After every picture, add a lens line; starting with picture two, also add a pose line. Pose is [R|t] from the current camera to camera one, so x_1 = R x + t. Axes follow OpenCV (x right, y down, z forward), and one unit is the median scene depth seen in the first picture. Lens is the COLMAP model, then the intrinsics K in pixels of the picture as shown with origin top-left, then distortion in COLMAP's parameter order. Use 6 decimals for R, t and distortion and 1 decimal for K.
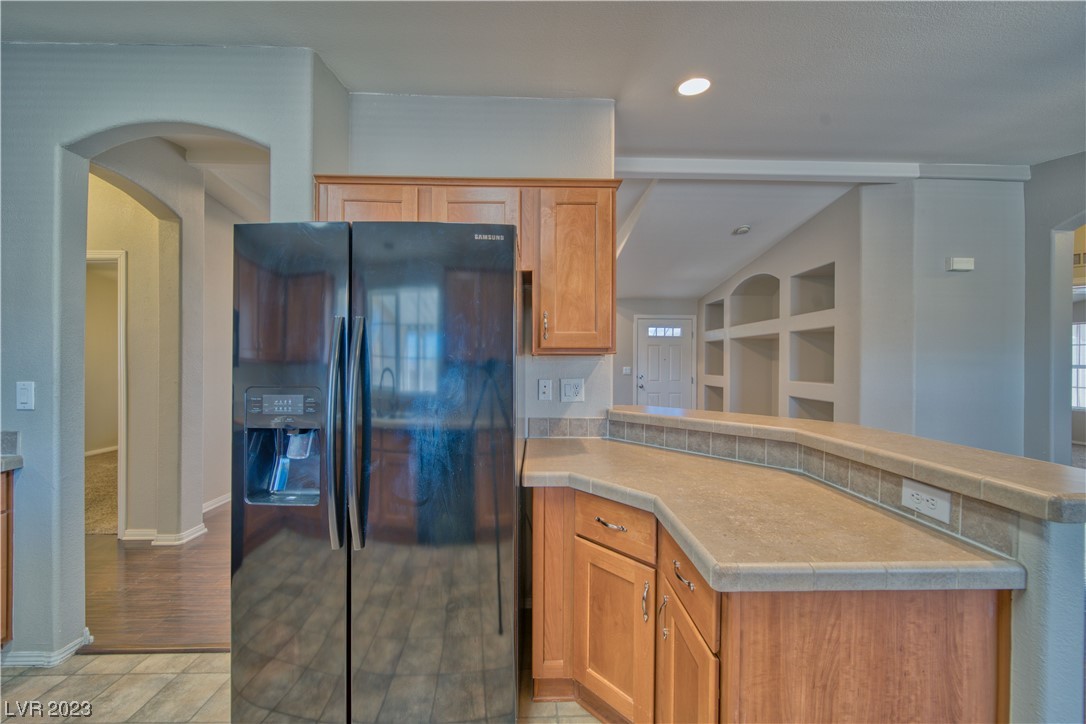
lens RADIAL K [[381.0, 0, 543.3], [0, 381.0, 363.0], [0, 0, 1]] dist [0.000424, -0.001639]
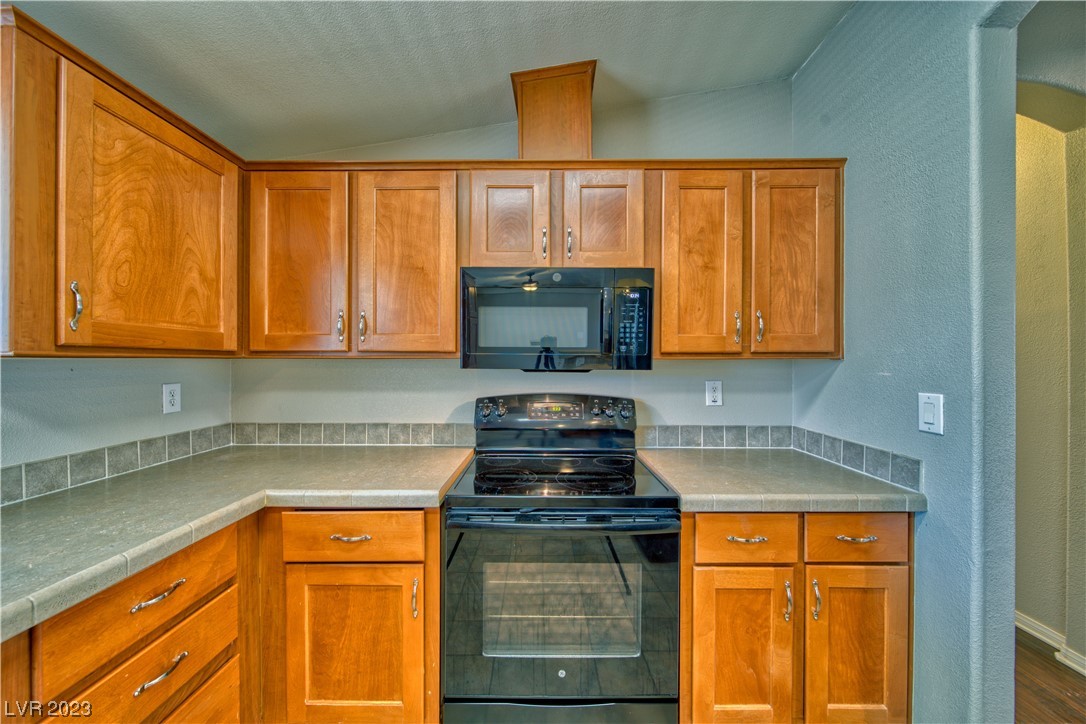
lens RADIAL K [[381.0, 0, 543.7], [0, 381.0, 358.5], [0, 0, 1]] dist [0.000424, -0.001639]
pose [[-0.036072, -0.014441, -0.999245, -0.298381], [-0.003977, 0.999890, -0.014306, -0.001726], [0.999341, 0.003458, -0.036125, 0.142520]]
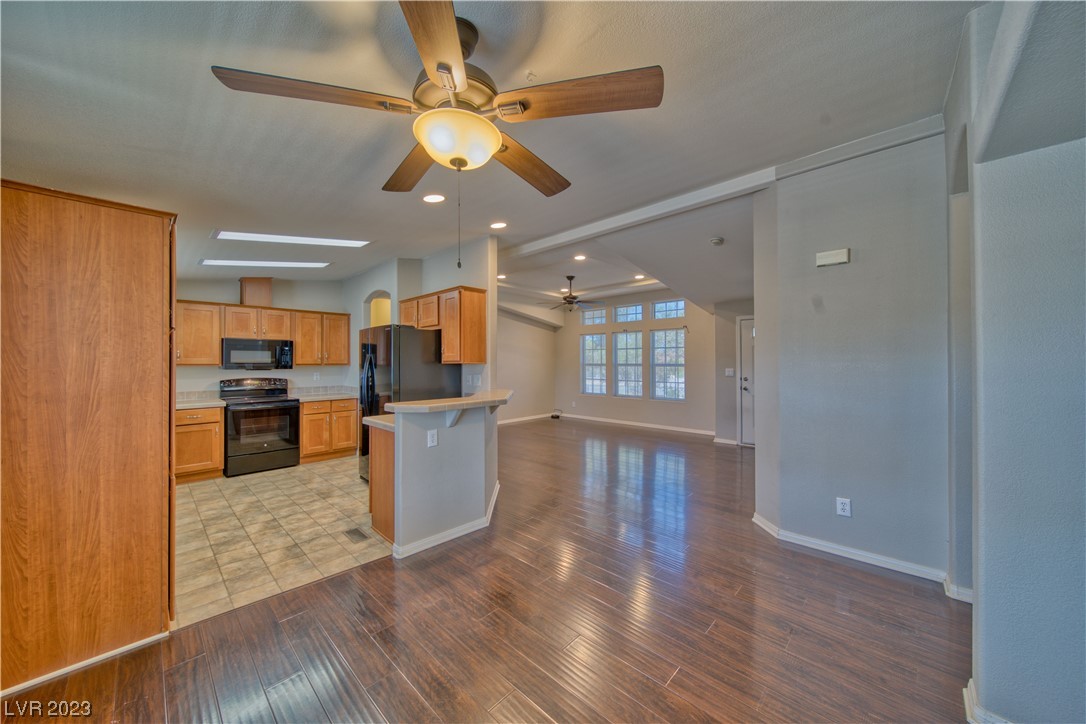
lens RADIAL K [[381.0, 0, 544.1], [0, 381.0, 362.5], [0, 0, 1]] dist [0.000424, -0.001639]
pose [[0.706797, -0.009068, -0.707358, 1.072098], [0.006845, 0.999959, -0.005979, -0.005145], [0.707383, -0.000616, 0.706830, -0.119147]]
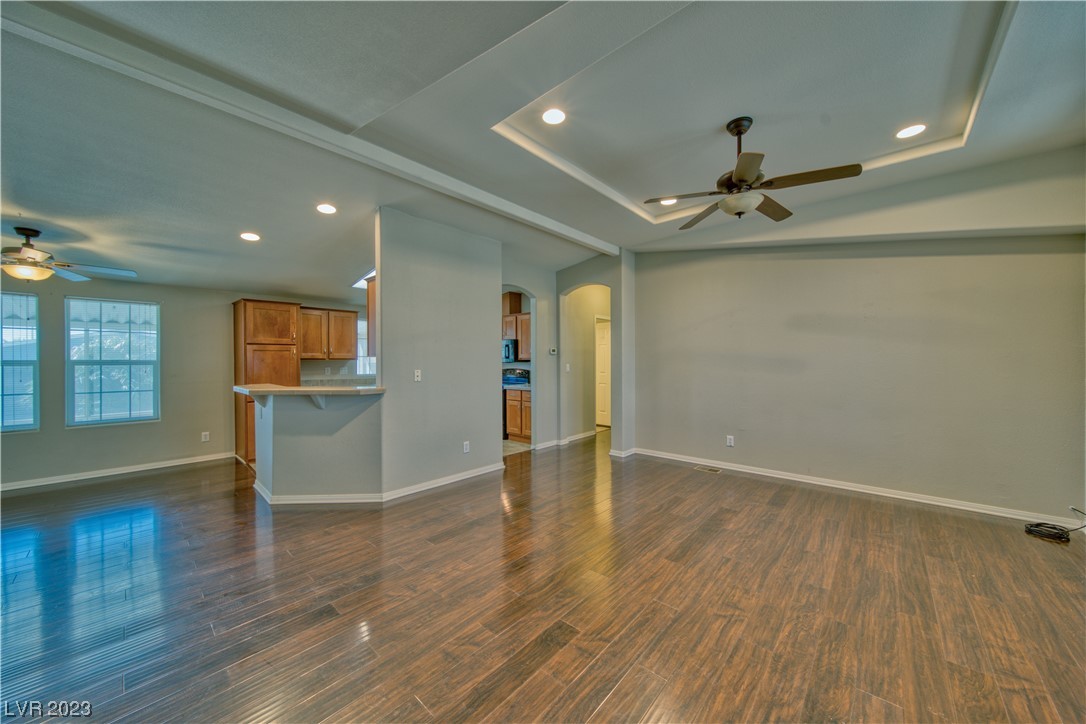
lens RADIAL K [[381.0, 0, 547.0], [0, 381.0, 361.2], [0, 0, 1]] dist [0.000424, -0.001639]
pose [[-0.687518, -0.001047, -0.726166, 0.549445], [-0.002670, 0.999996, 0.001085, -0.001612], [0.726162, 0.002685, -0.687518, 1.664811]]
